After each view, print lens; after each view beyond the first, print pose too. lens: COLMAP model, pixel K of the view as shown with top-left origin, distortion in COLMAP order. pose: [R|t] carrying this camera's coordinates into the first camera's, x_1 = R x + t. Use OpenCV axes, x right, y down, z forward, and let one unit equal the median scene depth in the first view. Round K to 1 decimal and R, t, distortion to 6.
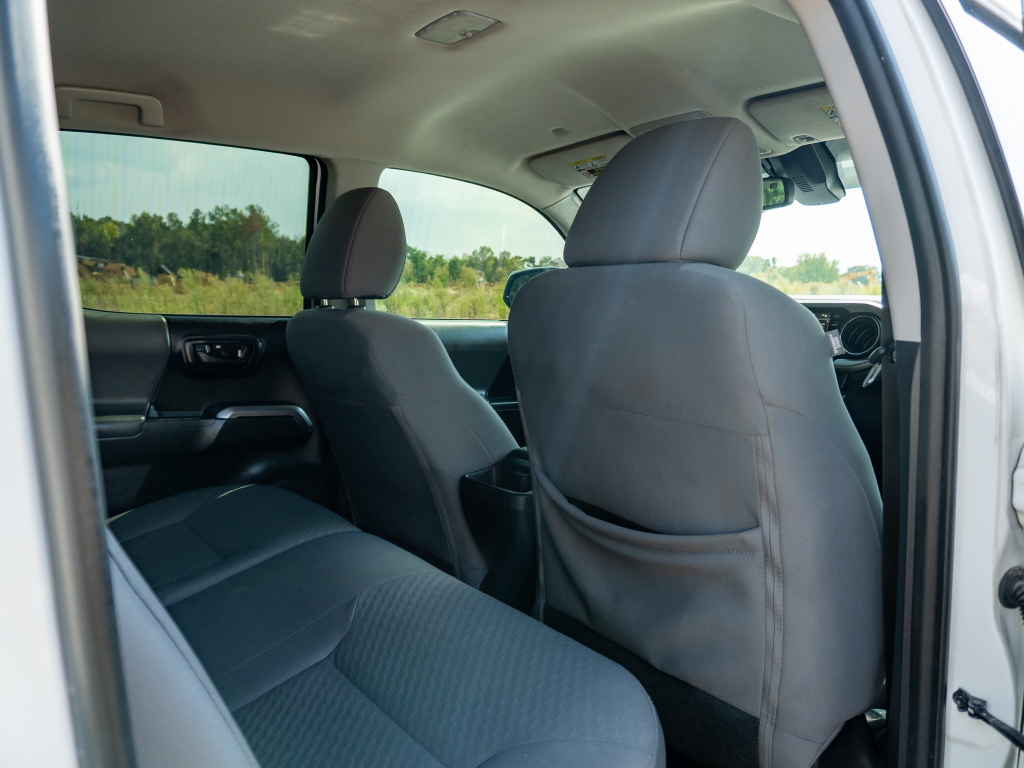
lens RADIAL K [[766.7, 0, 512.0], [0, 766.7, 384.0], [0, 0, 1]] dist [-0.019423, 0.013168]
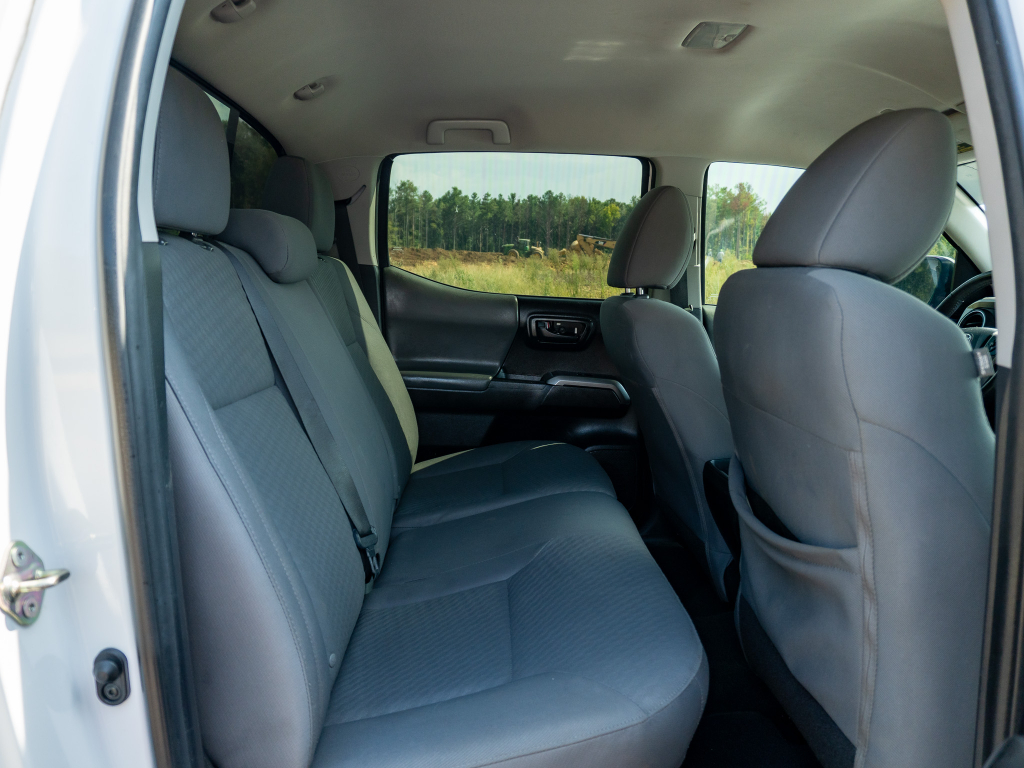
lens RADIAL K [[766.7, 0, 512.0], [0, 766.7, 384.0], [0, 0, 1]] dist [-0.019423, 0.013168]
pose [[0.821091, 0.099971, -0.561974, 0.286241], [-0.083729, 0.994988, 0.054666, -0.018993], [0.564623, 0.002168, 0.825346, -0.019085]]
